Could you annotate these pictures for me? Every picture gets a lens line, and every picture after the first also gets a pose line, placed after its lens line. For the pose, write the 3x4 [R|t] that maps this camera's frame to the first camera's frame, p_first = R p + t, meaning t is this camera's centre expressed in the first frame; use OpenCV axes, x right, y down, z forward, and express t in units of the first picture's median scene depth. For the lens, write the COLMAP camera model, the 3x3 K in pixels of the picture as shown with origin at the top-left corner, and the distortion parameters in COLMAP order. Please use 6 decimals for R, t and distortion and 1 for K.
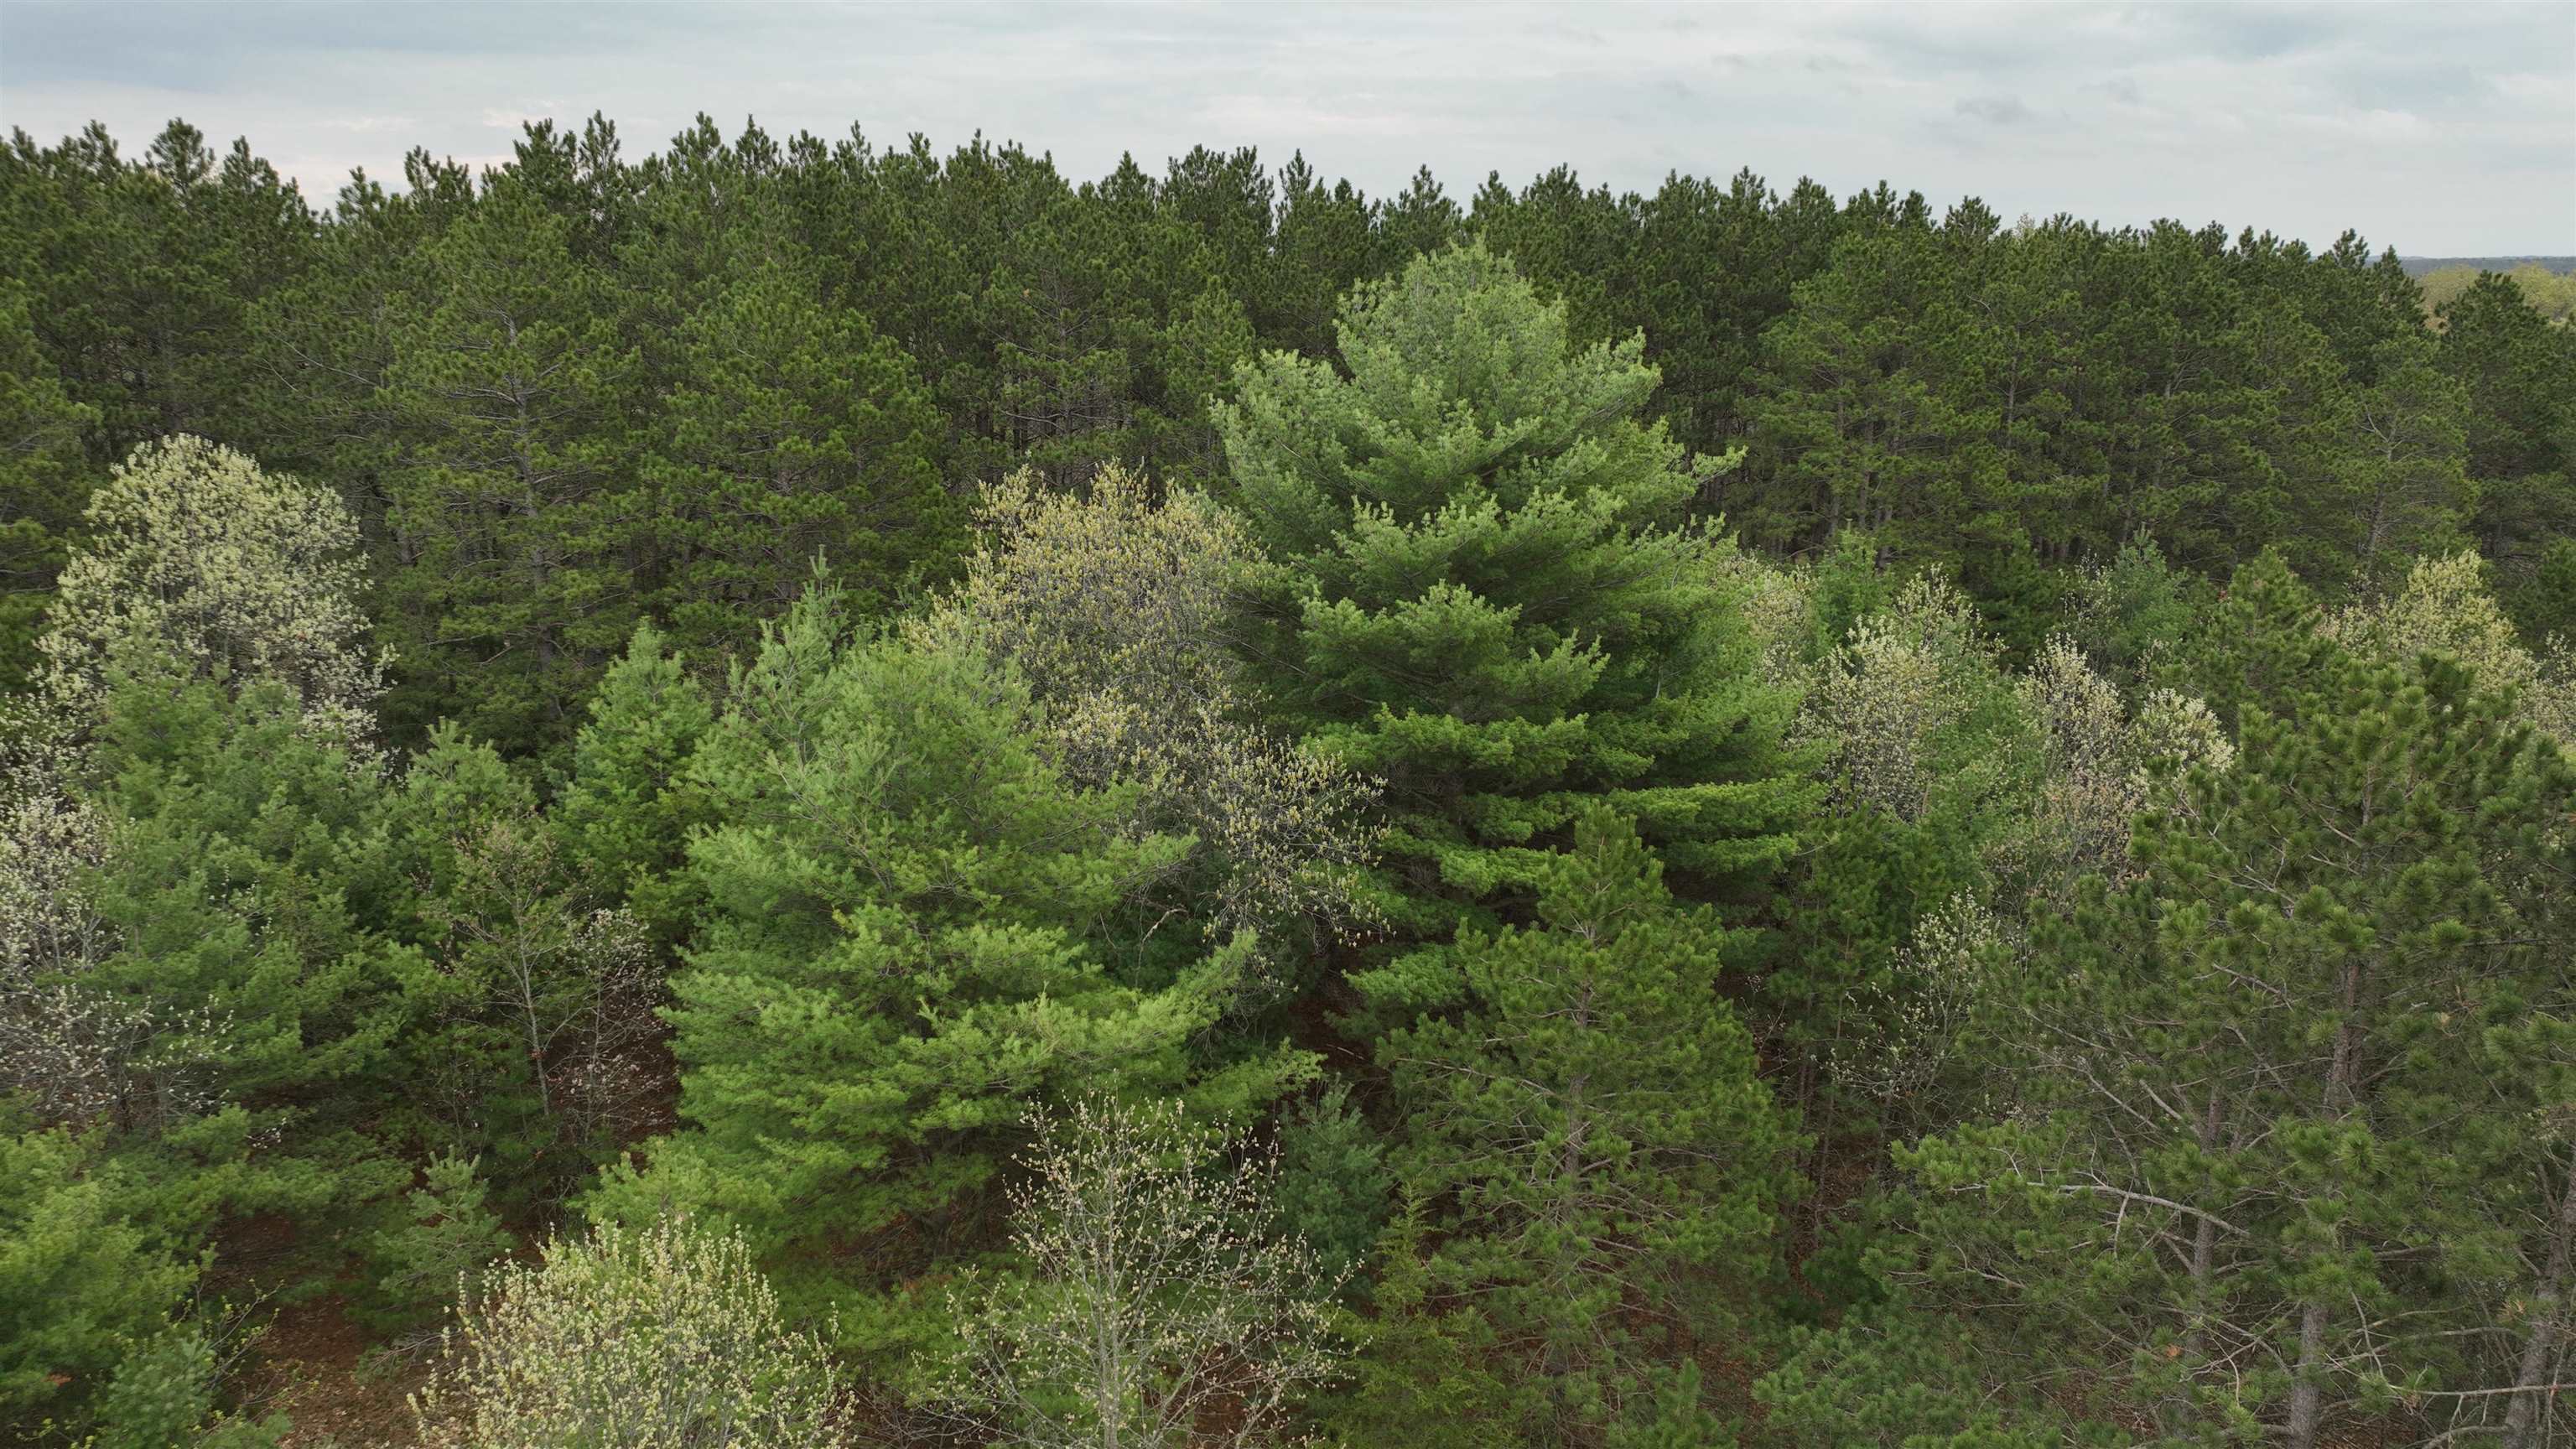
lens RADIAL K [[1805.1, 0, 1289.0], [0, 1805.1, 723.3], [0, 0, 1]] dist [0.001365, 0.011425]
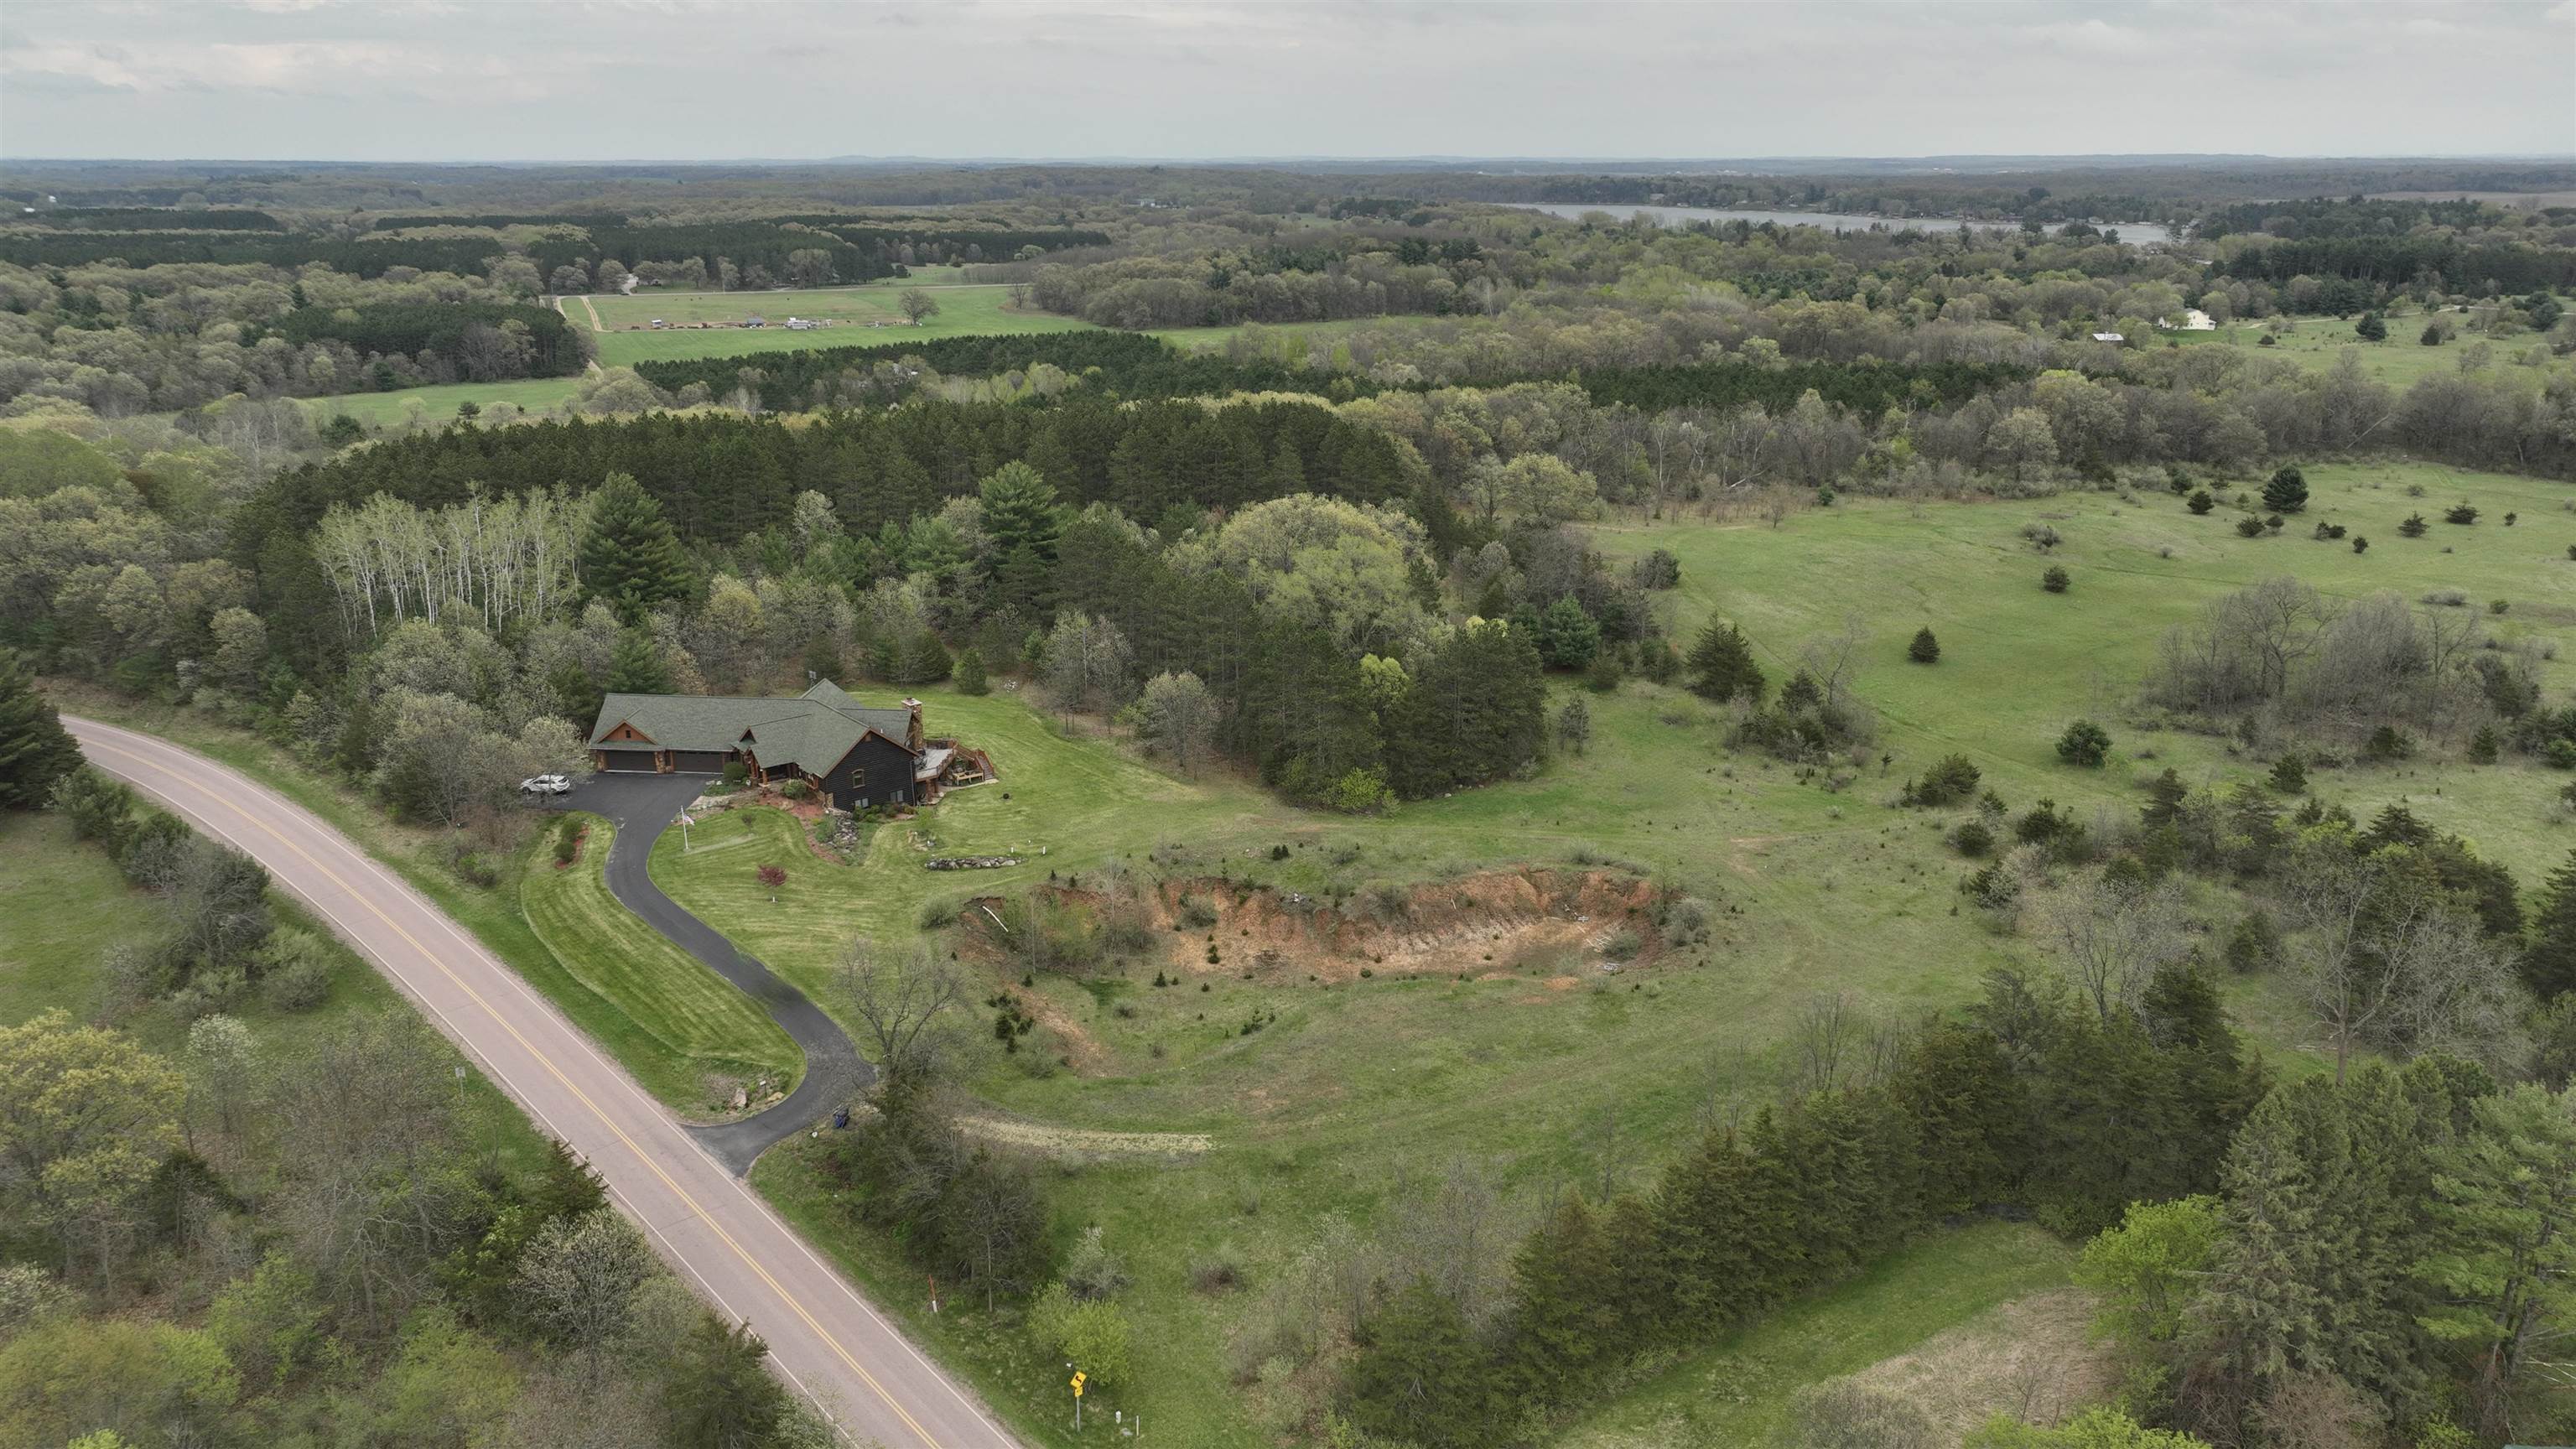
lens RADIAL K [[1805.1, 0, 1288.8], [0, 1805.1, 727.4], [0, 0, 1]] dist [0.001365, 0.011425]
pose [[0.999216, -0.011837, 0.037776, 0.903720], [0.010553, 0.999366, 0.034015, 0.540206], [-0.038155, -0.033590, 0.998707, -6.166529]]
